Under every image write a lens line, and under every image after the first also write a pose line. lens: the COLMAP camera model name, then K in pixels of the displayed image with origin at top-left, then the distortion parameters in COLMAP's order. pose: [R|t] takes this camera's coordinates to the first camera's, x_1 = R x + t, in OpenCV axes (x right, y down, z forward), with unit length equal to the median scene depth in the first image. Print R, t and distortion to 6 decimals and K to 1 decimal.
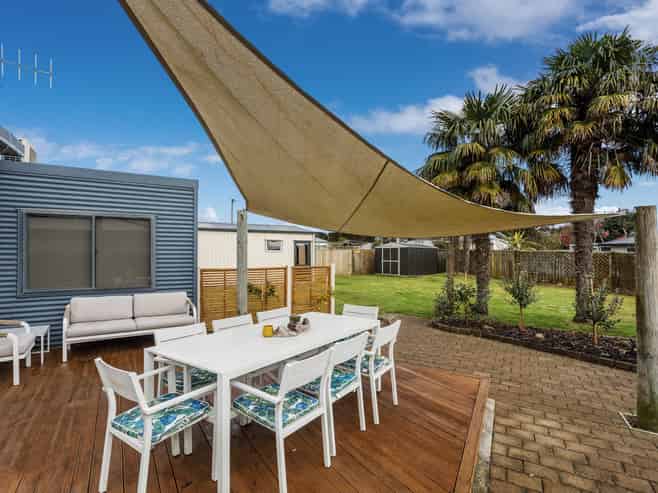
lens RADIAL K [[348.9, 0, 329.0], [0, 348.9, 246.5], [0, 0, 1]] dist [-0.001028, -0.000455]
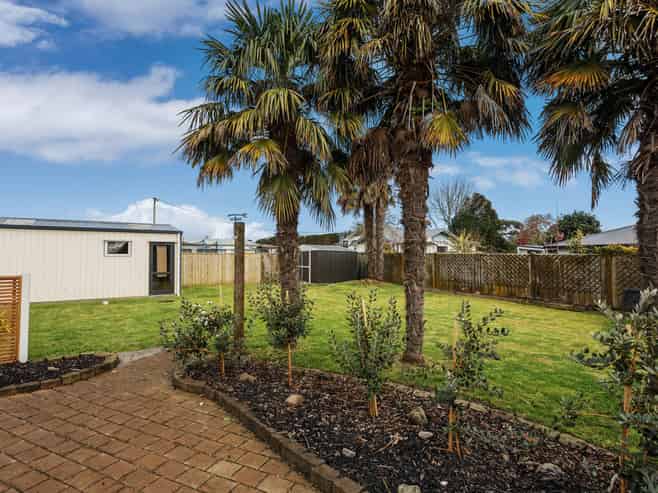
lens RADIAL K [[358.2, 0, 329.0], [0, 358.2, 246.5], [0, 0, 1]] dist [-0.000087, -0.000233]
pose [[0.998443, -0.004682, 0.055591, 0.259367], [0.005506, 0.999877, -0.014679, 0.007529], [-0.055516, 0.014962, 0.998346, 0.163514]]
